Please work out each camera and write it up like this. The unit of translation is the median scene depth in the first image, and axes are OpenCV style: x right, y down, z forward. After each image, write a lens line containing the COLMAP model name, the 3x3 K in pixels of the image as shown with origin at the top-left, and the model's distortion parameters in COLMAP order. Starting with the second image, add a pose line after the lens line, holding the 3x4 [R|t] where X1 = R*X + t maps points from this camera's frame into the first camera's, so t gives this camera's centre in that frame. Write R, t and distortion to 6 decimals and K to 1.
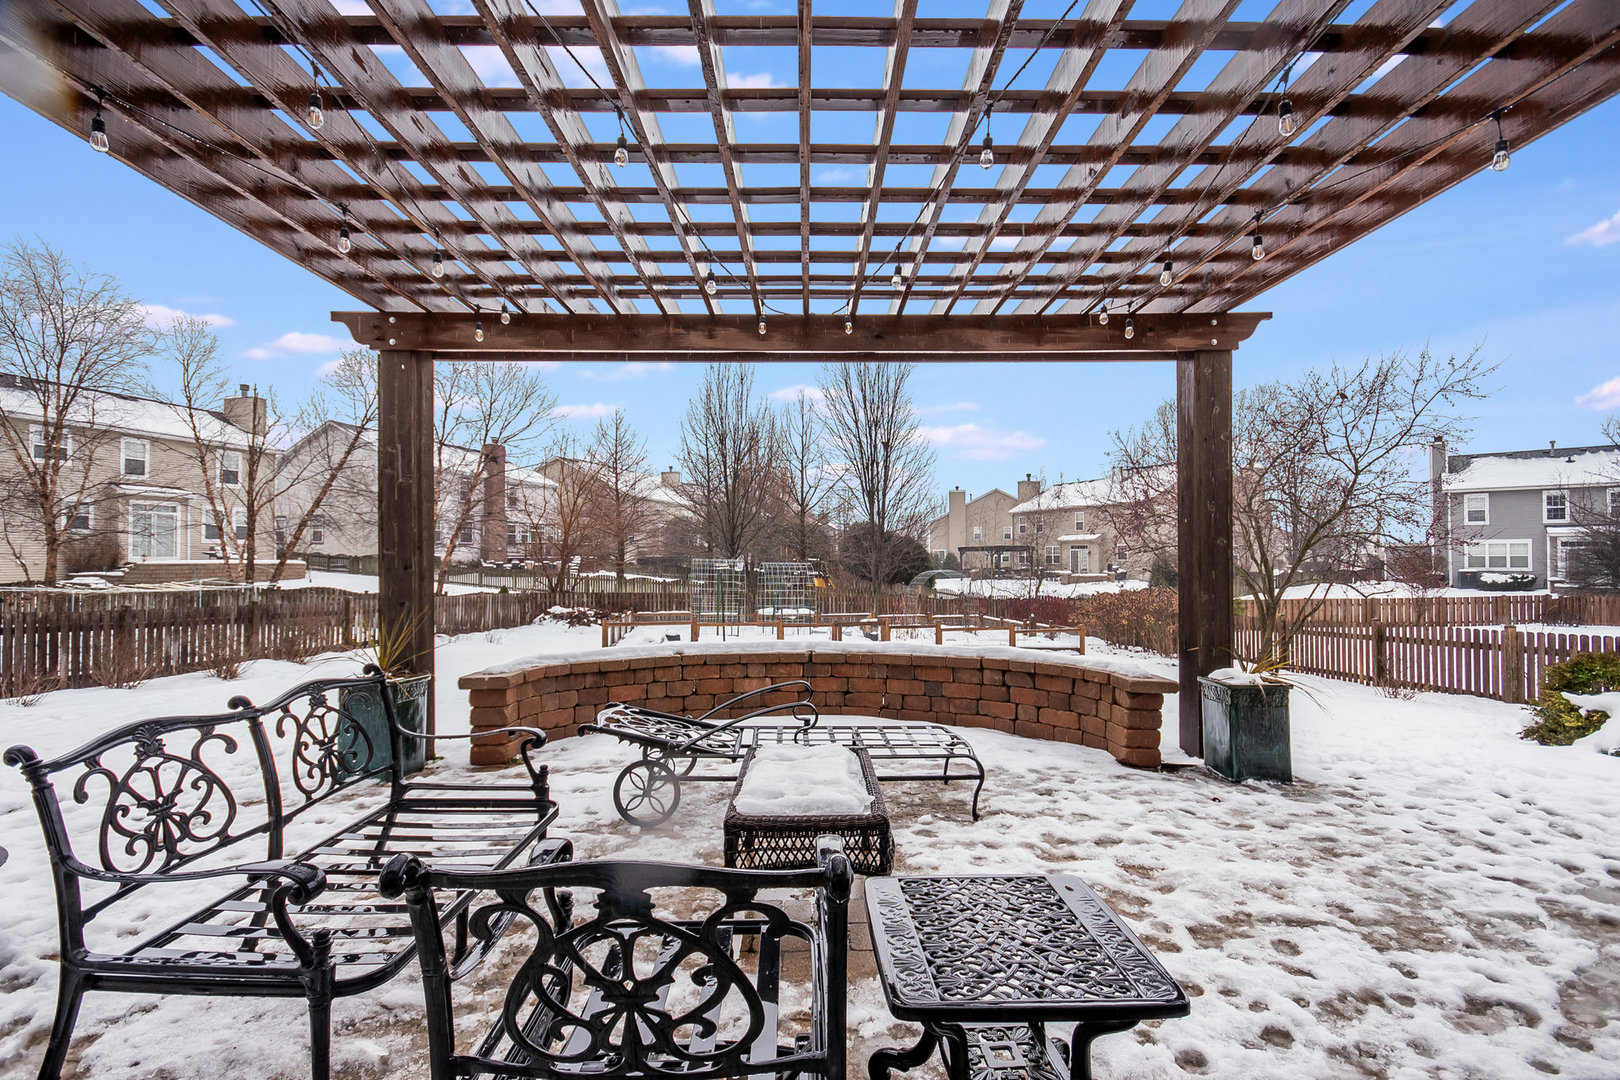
lens RADIAL K [[707.3, 0, 804.6], [0, 707.3, 545.9], [0, 0, 1]] dist [0.003595, -0.000967]
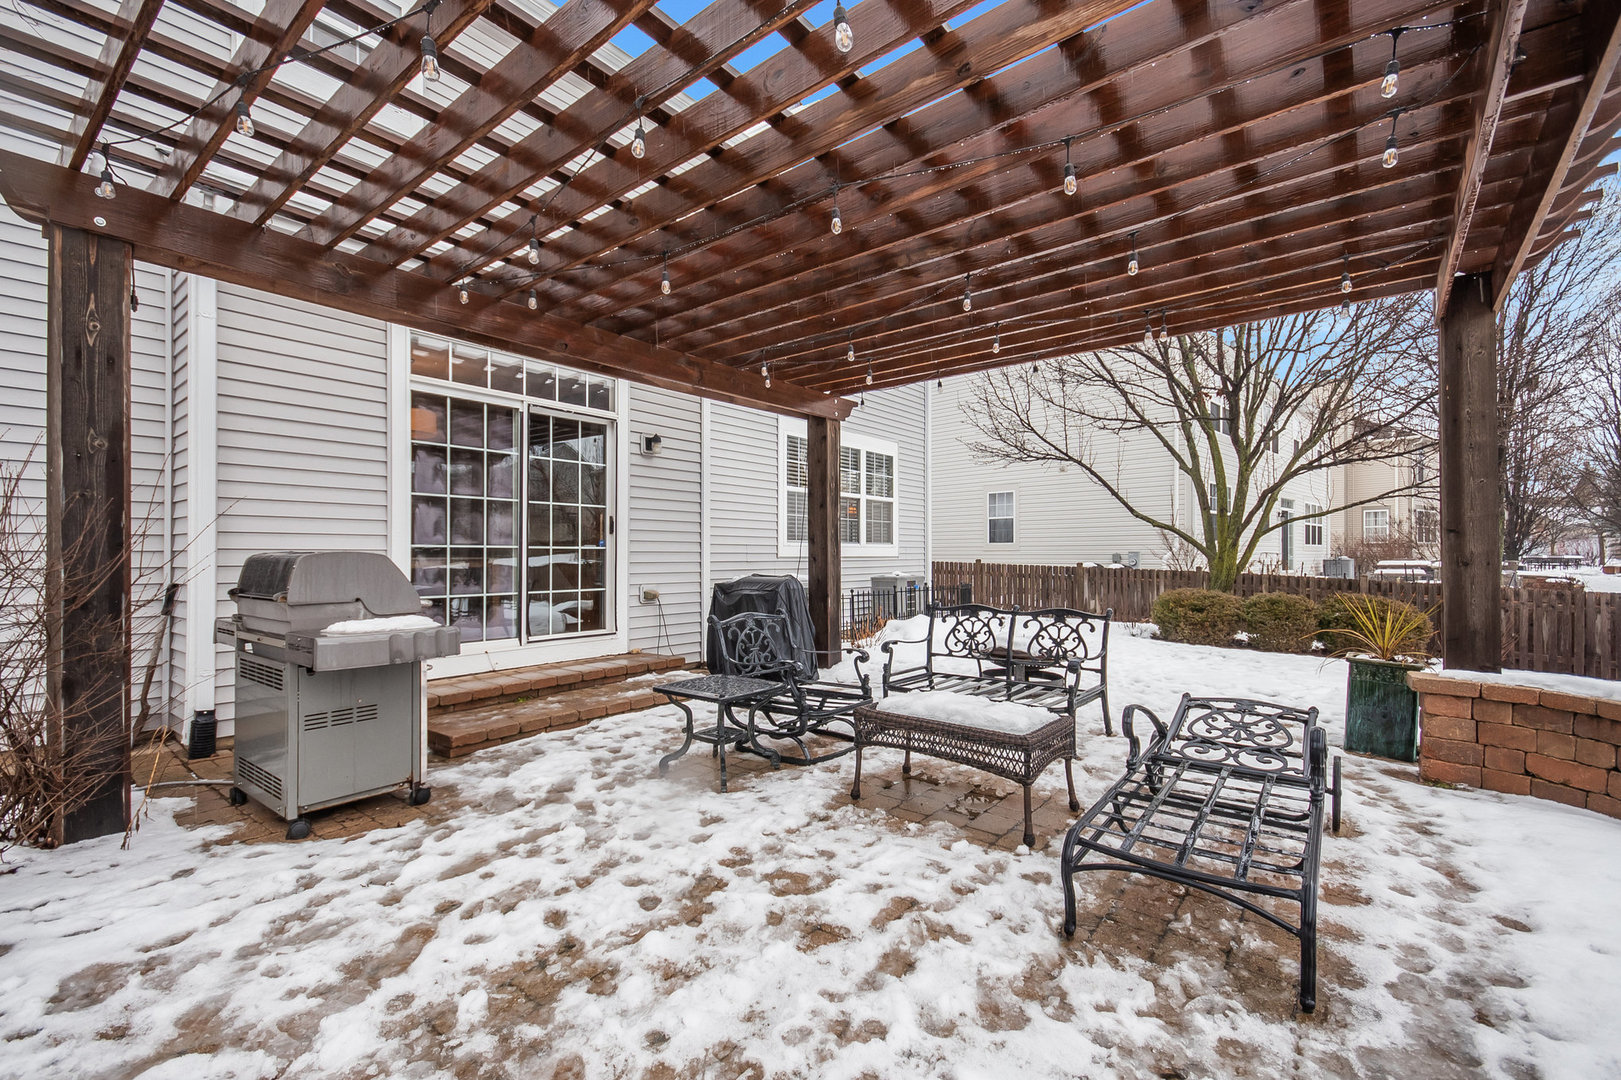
lens RADIAL K [[707.7, 0, 812.7], [0, 707.7, 555.3], [0, 0, 1]] dist [0.003595, -0.000967]
pose [[-0.622641, -0.002629, -0.782503, 0.152807], [0.013339, 0.999813, -0.013973, 0.008123], [0.782394, -0.019138, -0.622489, 0.209711]]
